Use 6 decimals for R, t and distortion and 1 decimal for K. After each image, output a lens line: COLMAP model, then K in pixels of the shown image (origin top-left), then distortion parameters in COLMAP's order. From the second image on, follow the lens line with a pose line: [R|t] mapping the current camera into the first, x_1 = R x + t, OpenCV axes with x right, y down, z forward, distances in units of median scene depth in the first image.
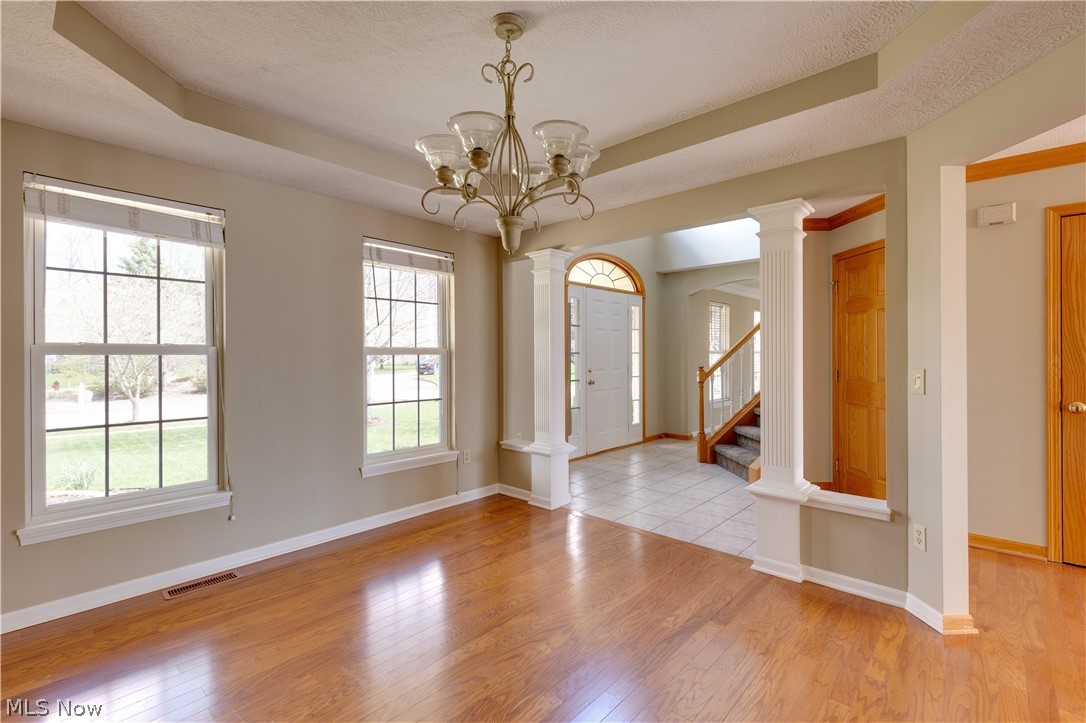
lens RADIAL K [[491.5, 0, 543.3], [0, 491.5, 356.4], [0, 0, 1]] dist [0.002254, -0.000184]
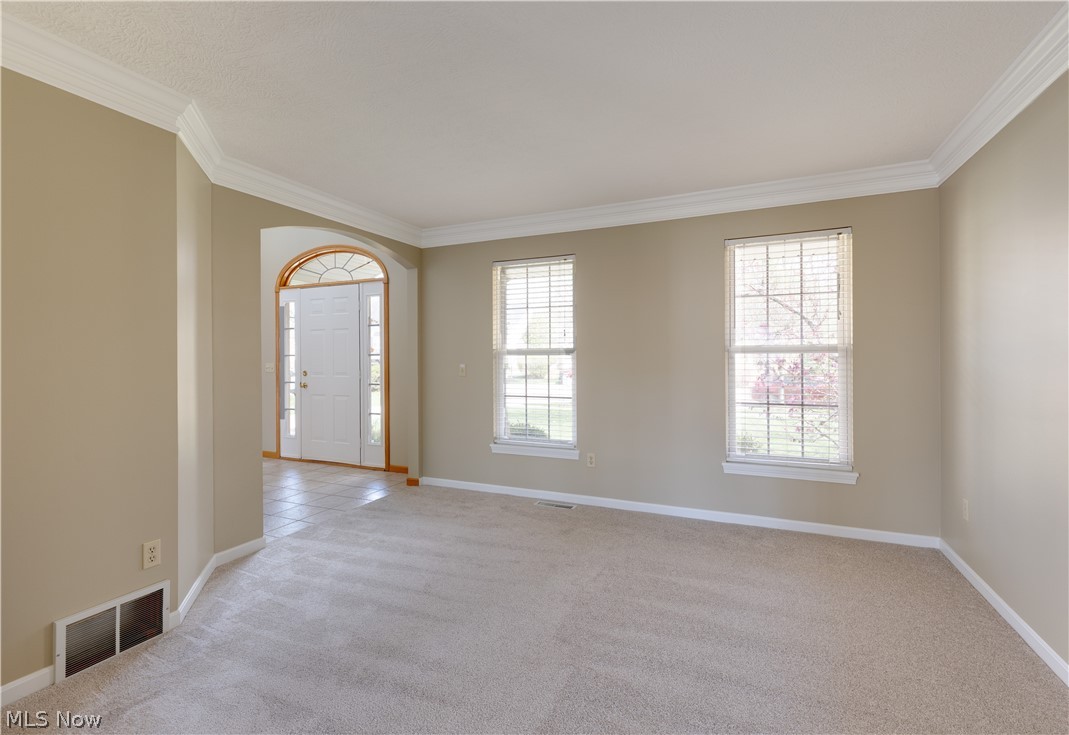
lens RADIAL K [[427.0, 0, 553.9], [0, 427.0, 354.5], [0, 0, 1]] dist [0.001339, 0.000006]
pose [[0.372234, -0.002741, -0.928135, 0.974345], [0.002584, 0.999995, -0.001917, -0.005139], [0.928135, -0.001684, 0.372239, 1.048175]]
